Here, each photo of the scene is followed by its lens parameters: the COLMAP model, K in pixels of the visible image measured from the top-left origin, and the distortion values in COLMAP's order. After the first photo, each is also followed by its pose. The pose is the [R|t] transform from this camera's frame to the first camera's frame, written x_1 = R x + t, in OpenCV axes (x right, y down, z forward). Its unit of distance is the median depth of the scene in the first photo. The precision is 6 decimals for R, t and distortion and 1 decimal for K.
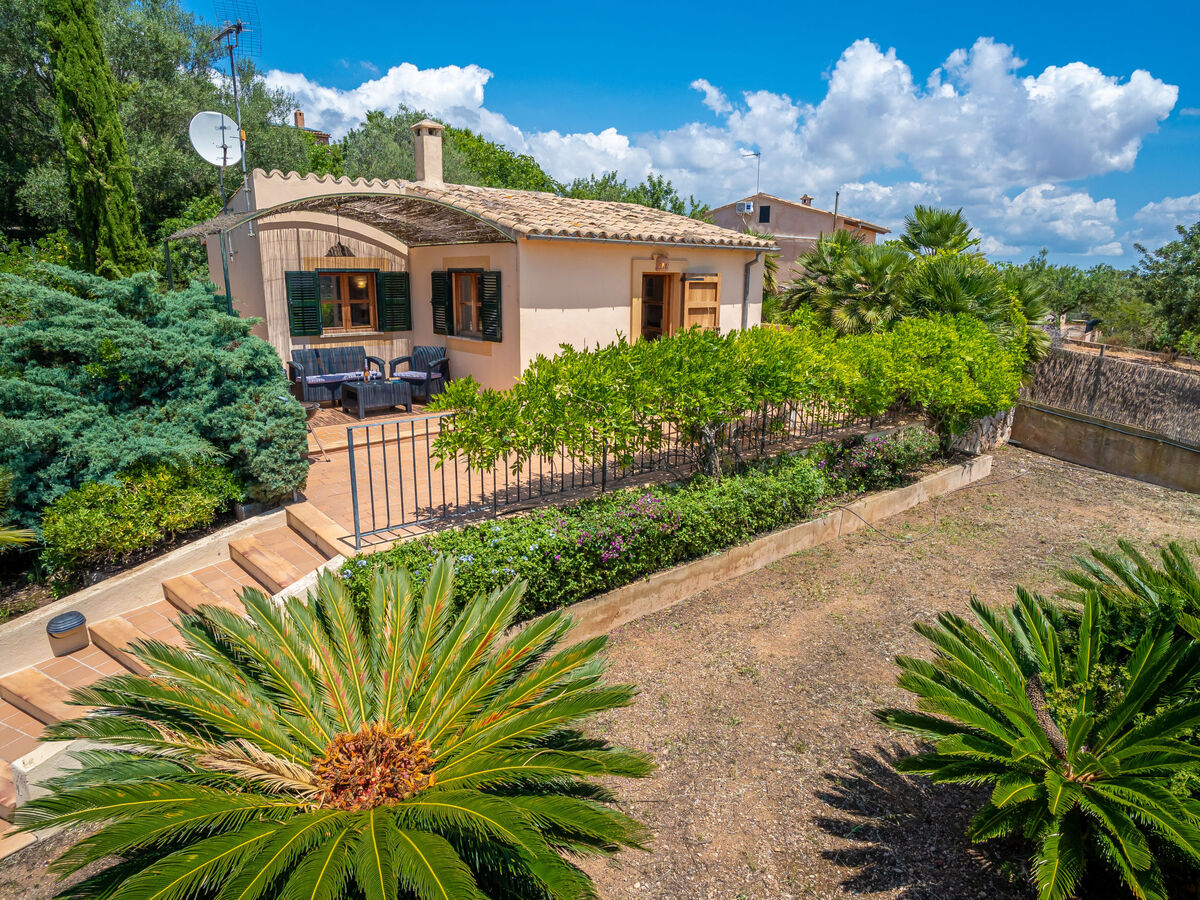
lens RADIAL K [[657.1, 0, 567.7], [0, 657.1, 450.4], [0, 0, 1]] dist [-0.050256, 0.028767]
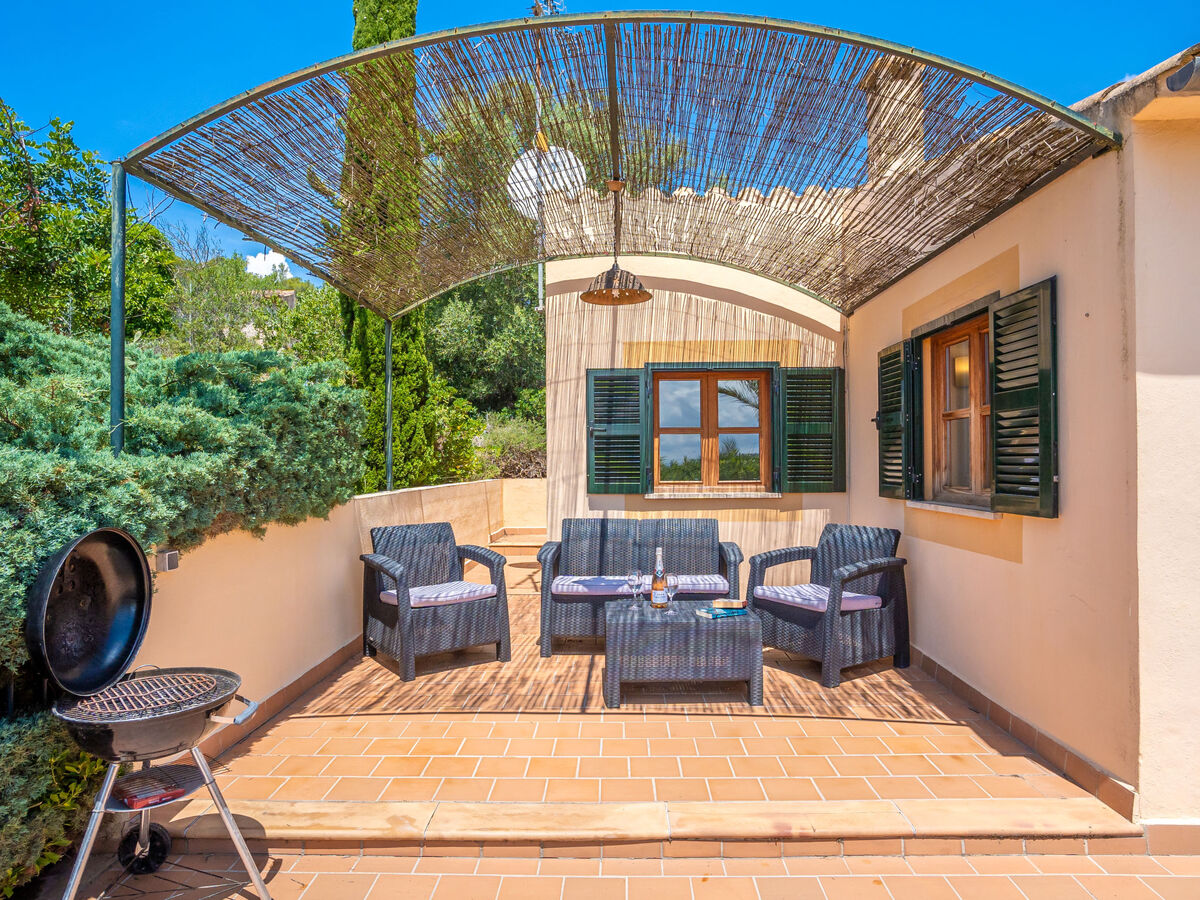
lens RADIAL K [[748.3, 0, 609.6], [0, 748.3, 449.9], [0, 0, 1]] dist [-0.068012, 0.051425]
pose [[0.772464, -0.024302, -0.634594, -0.040951], [-0.146148, 0.965644, -0.214879, -0.084689], [0.618014, 0.258731, 0.742373, 0.560337]]
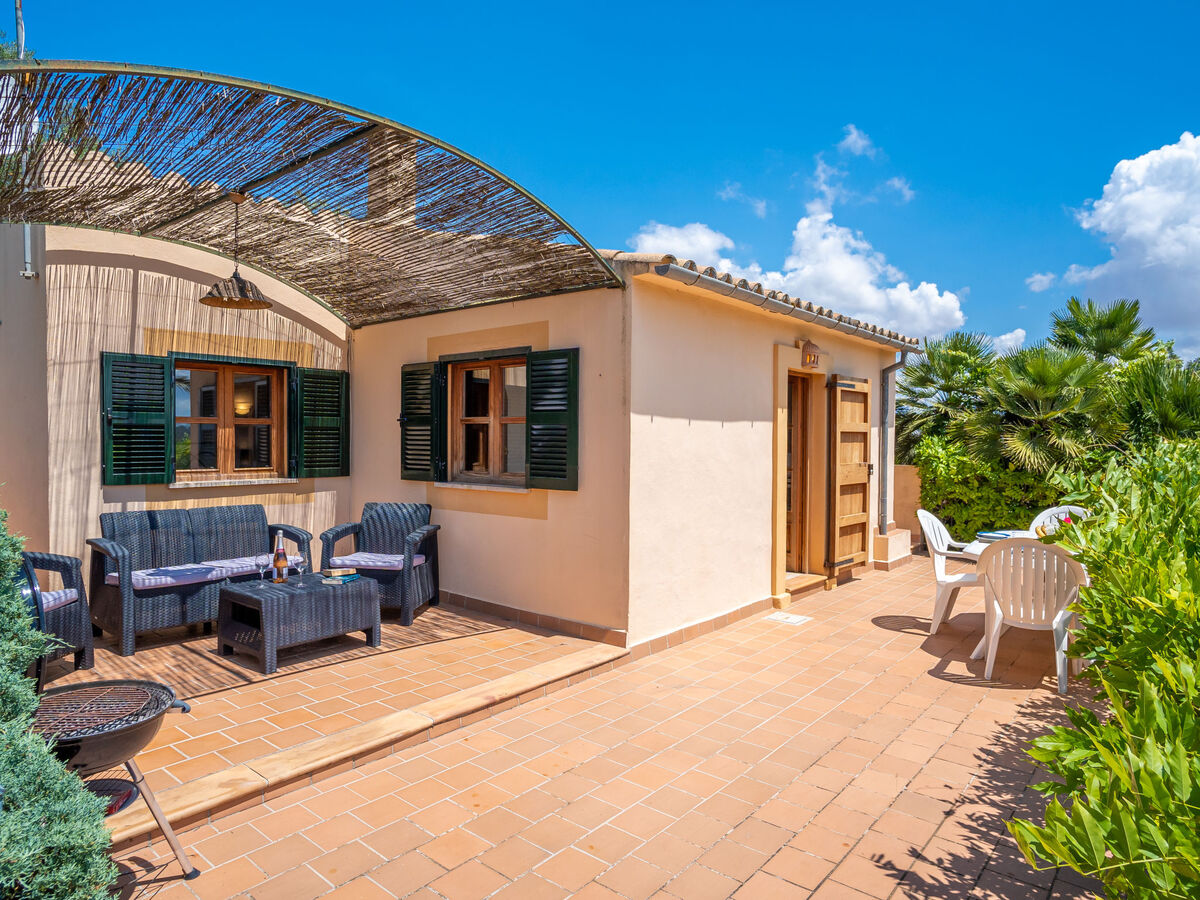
lens RADIAL K [[748.3, 0, 609.6], [0, 748.3, 449.9], [0, 0, 1]] dist [-0.068012, 0.051425]
pose [[0.975488, -0.006361, 0.219962, -0.178087], [0.056975, 0.972798, -0.224539, -0.059554], [-0.212550, 0.231567, 0.949315, 0.403158]]
